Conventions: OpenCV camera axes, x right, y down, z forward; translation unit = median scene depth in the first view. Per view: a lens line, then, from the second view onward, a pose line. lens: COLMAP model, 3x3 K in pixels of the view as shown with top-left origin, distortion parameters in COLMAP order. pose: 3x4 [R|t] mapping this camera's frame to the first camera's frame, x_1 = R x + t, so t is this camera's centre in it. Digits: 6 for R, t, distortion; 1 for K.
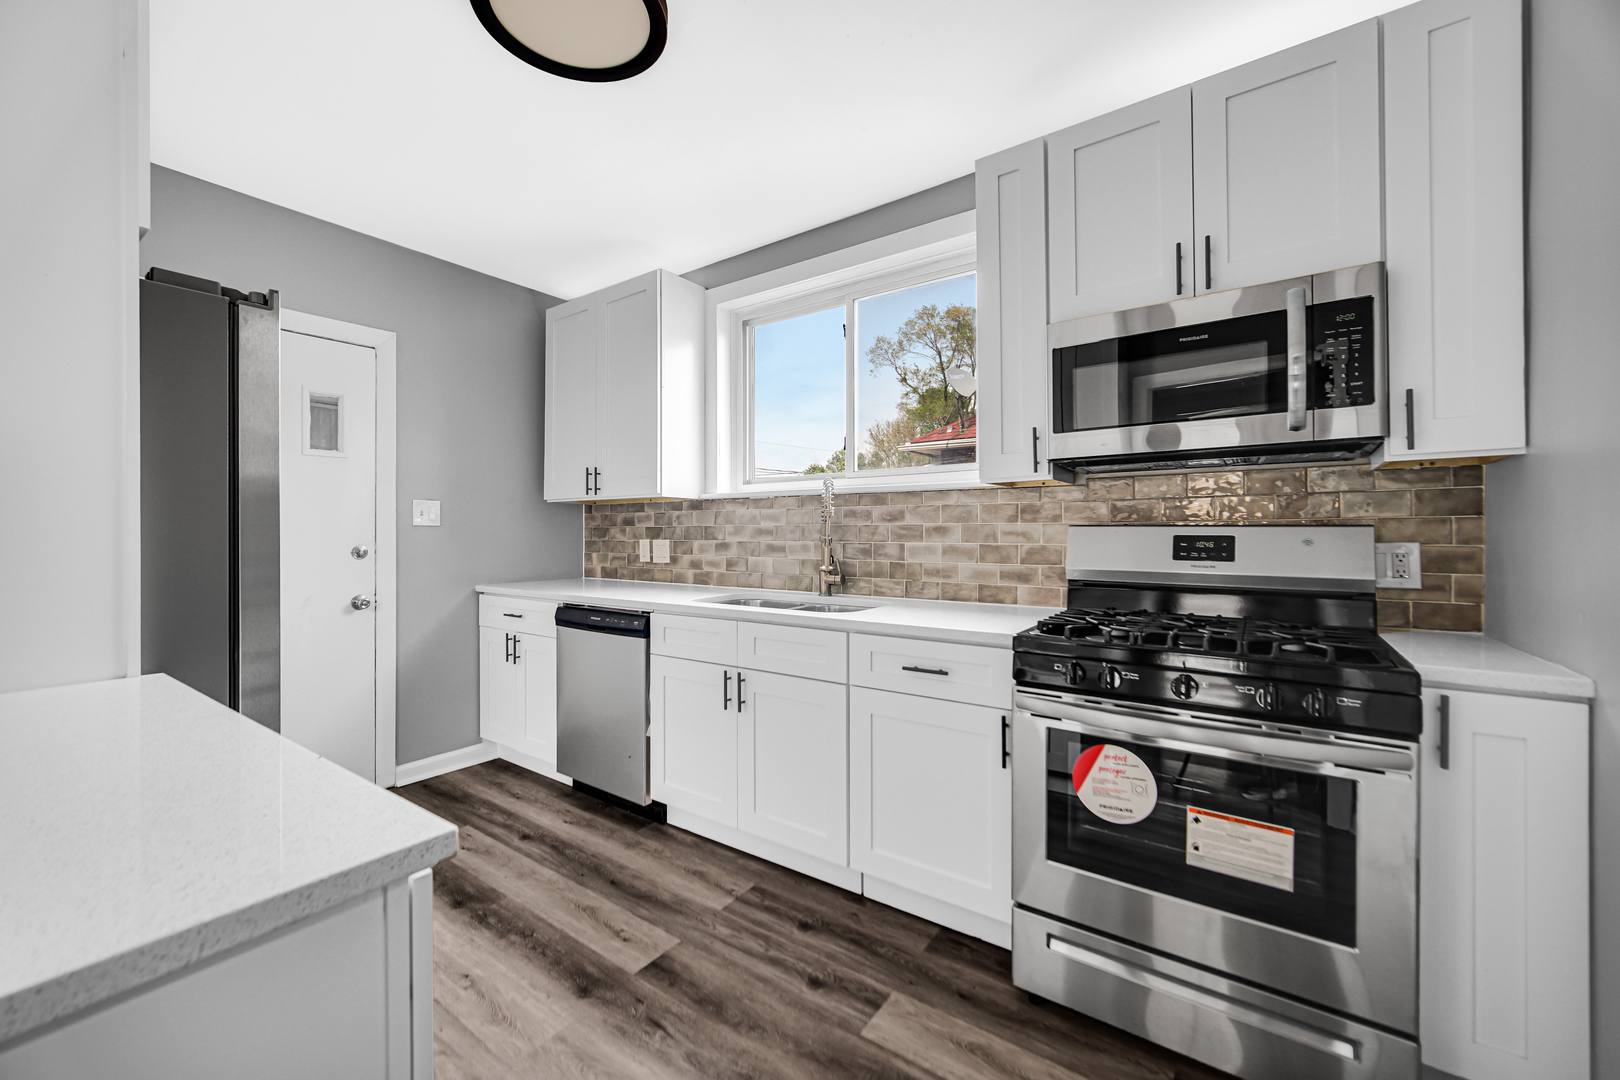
lens RADIAL K [[650.9, 0, 803.1], [0, 650.9, 537.4], [0, 0, 1]] dist [0.000224, -0.000682]
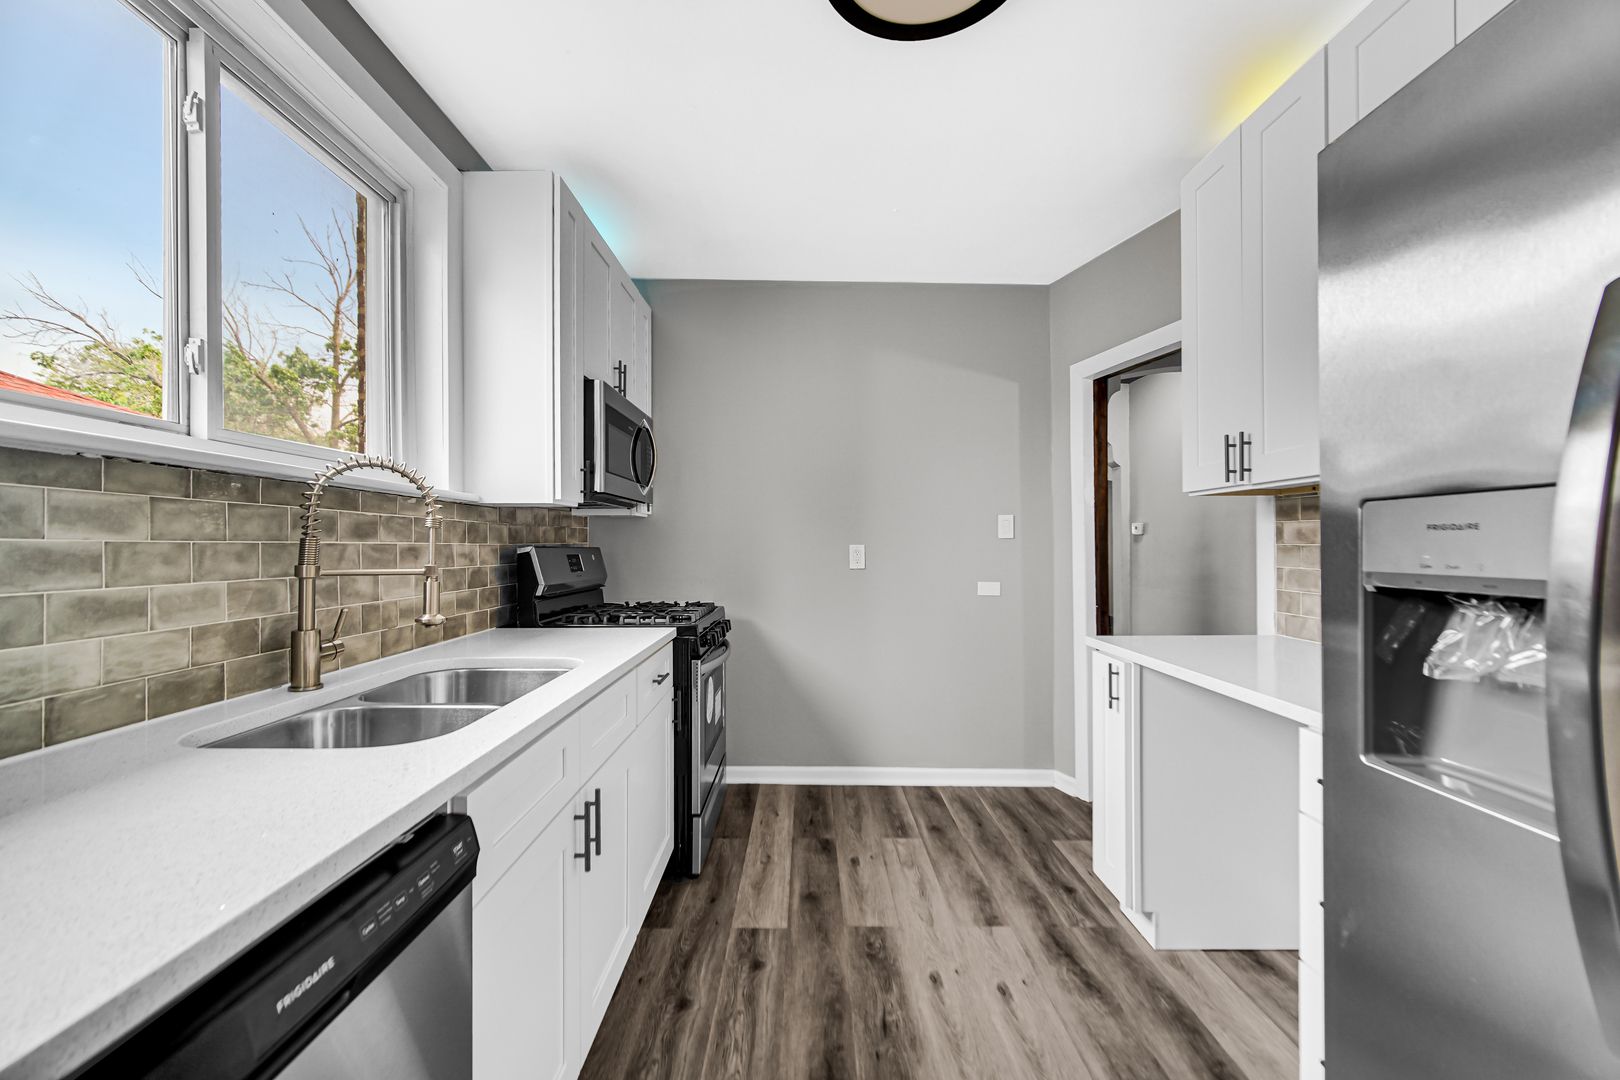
lens RADIAL K [[650.9, 0, 803.1], [0, 650.9, 537.4], [0, 0, 1]] dist [0.000224, -0.000682]
pose [[-0.578777, 0.015108, 0.815346, -0.882186], [0.013703, 0.999867, -0.008800, -0.021073], [-0.815371, 0.006079, -0.578907, 1.489988]]
